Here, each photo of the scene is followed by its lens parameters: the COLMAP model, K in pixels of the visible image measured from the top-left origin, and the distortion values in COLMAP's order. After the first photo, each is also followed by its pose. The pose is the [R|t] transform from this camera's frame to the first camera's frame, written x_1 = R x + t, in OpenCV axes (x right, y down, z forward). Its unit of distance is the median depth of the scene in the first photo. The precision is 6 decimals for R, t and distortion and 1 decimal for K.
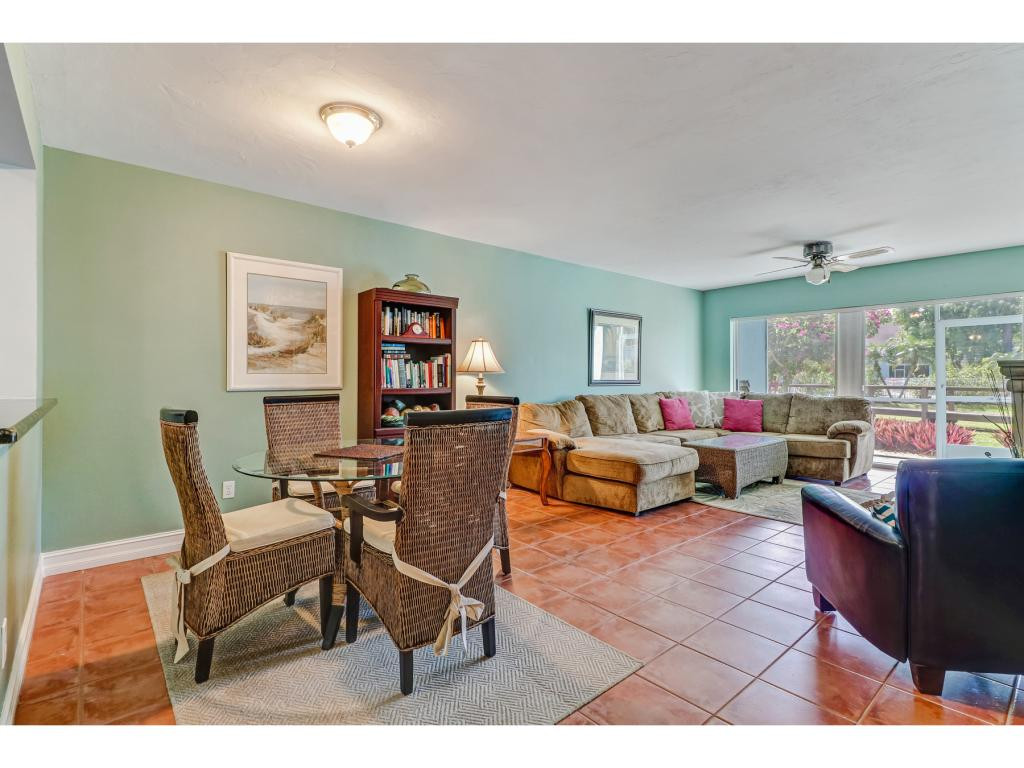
lens RADIAL K [[487.2, 0, 504.2], [0, 487.2, 375.5], [0, 0, 1]] dist [0.016749, -0.000648]
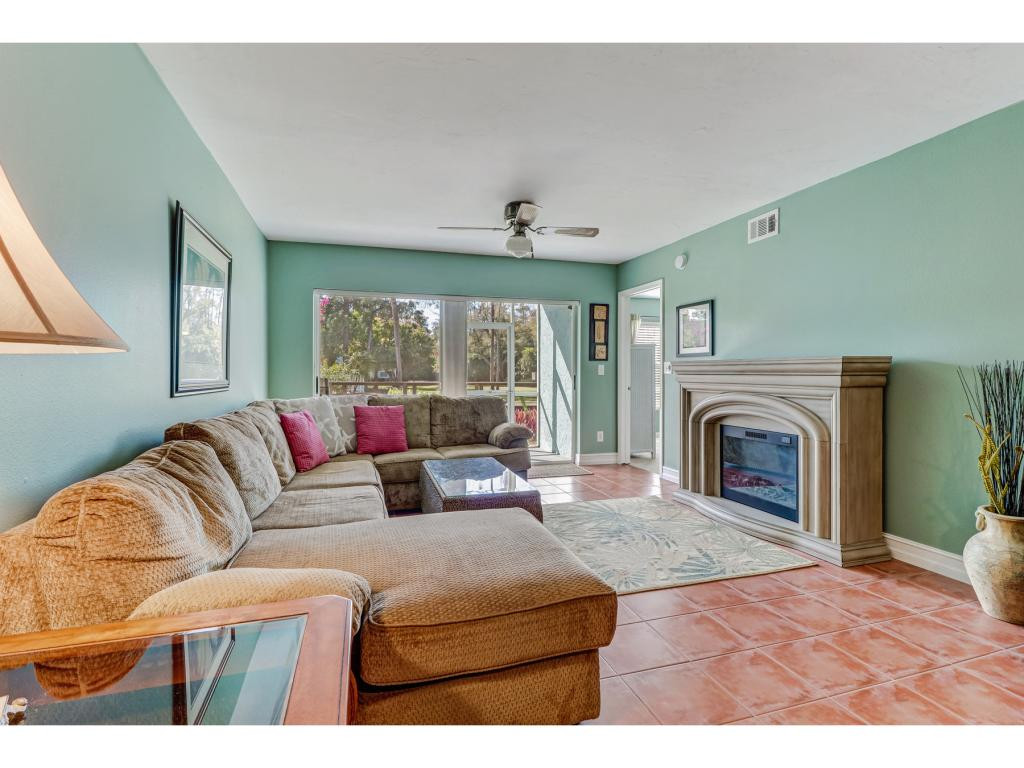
lens RADIAL K [[487.2, 0, 504.2], [0, 487.2, 375.5], [0, 0, 1]] dist [0.016749, -0.000648]
pose [[0.387152, -0.006987, 0.921989, -0.103420], [0.003149, 0.999975, 0.006255, 0.001484], [-0.922010, 0.000481, 0.387165, 0.718719]]
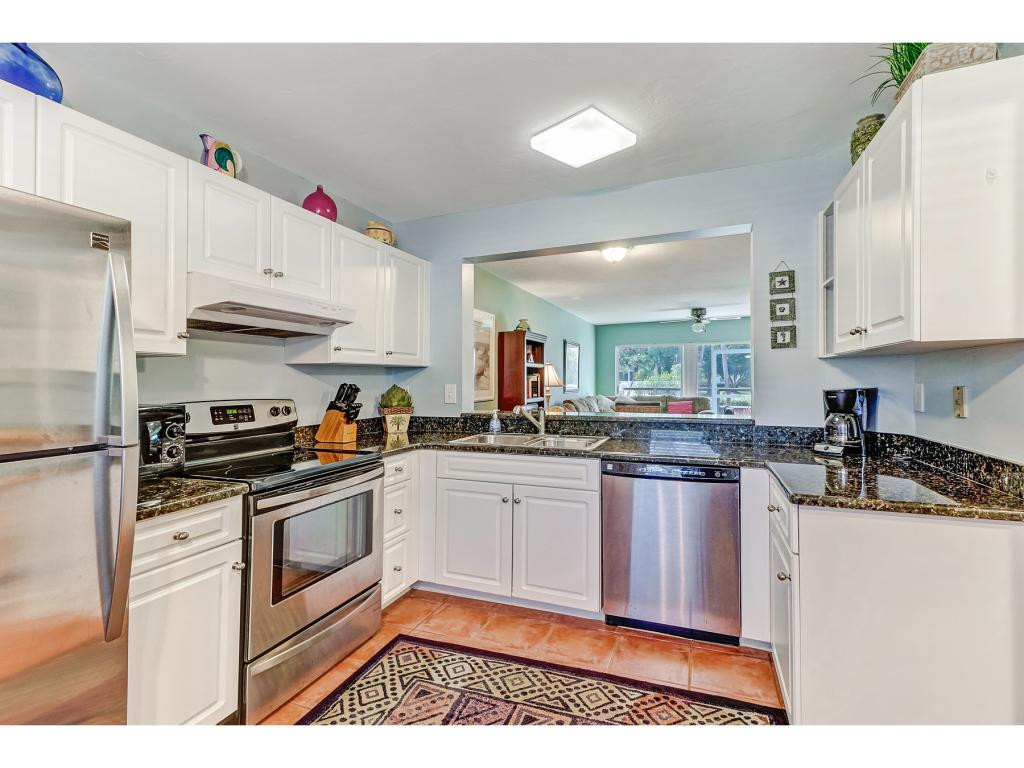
lens RADIAL K [[487.2, 0, 504.2], [0, 487.2, 375.5], [0, 0, 1]] dist [0.016749, -0.000648]
pose [[0.886308, -0.001709, 0.463094, -0.753421], [0.005710, 0.999957, -0.007239, -0.026317], [-0.463062, 0.009061, 0.886280, -0.198439]]
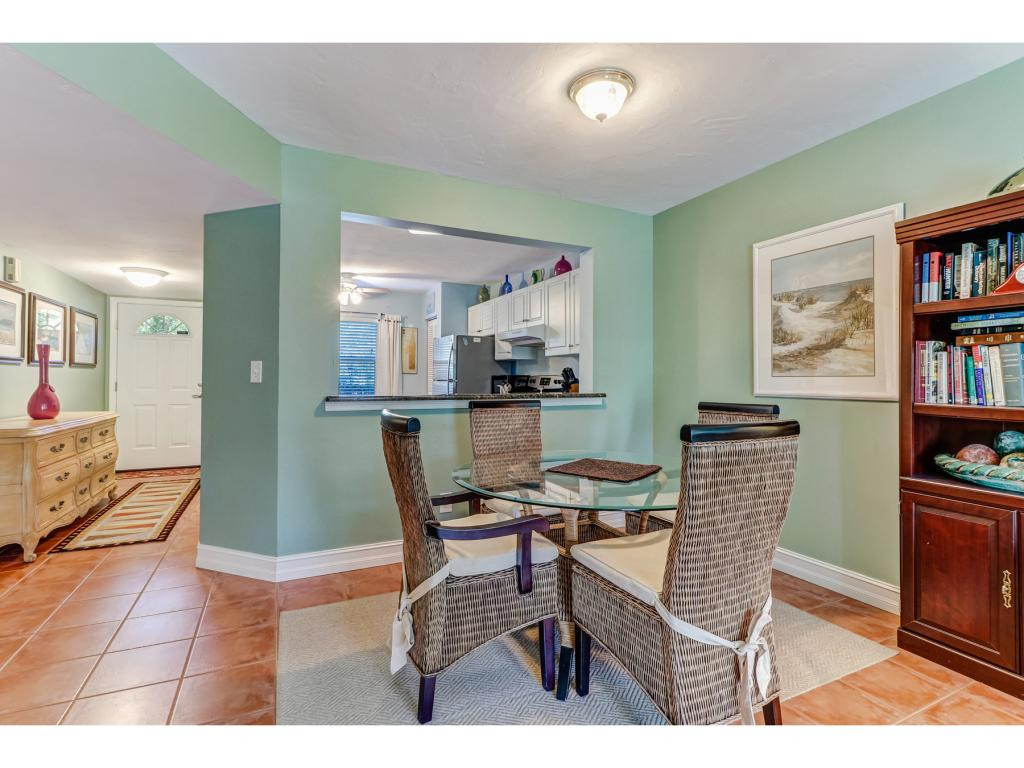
lens RADIAL K [[489.4, 0, 503.4], [0, 489.4, 380.1], [0, 0, 1]] dist [0.035035, -0.020322]
pose [[-0.263935, -0.001702, -0.964539, 0.306390], [-0.008589, 0.999963, 0.000586, 0.003794], [0.964502, 0.008439, -0.263940, 0.543250]]
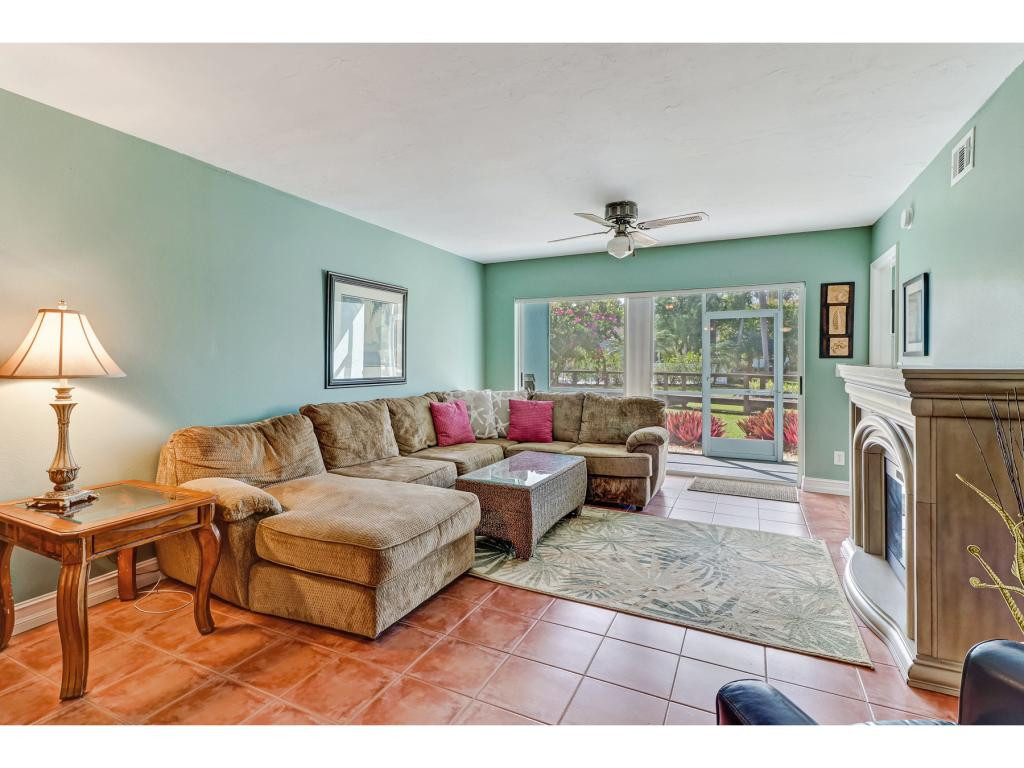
lens RADIAL K [[514.7, 0, 497.7], [0, 514.7, 370.8], [0, 0, 1]] dist [0.032645, -0.000163]
pose [[0.914466, -0.006525, 0.404609, 0.126692], [-0.002626, 0.999753, 0.022058, -0.022979], [-0.404653, -0.021234, 0.914224, 0.325861]]
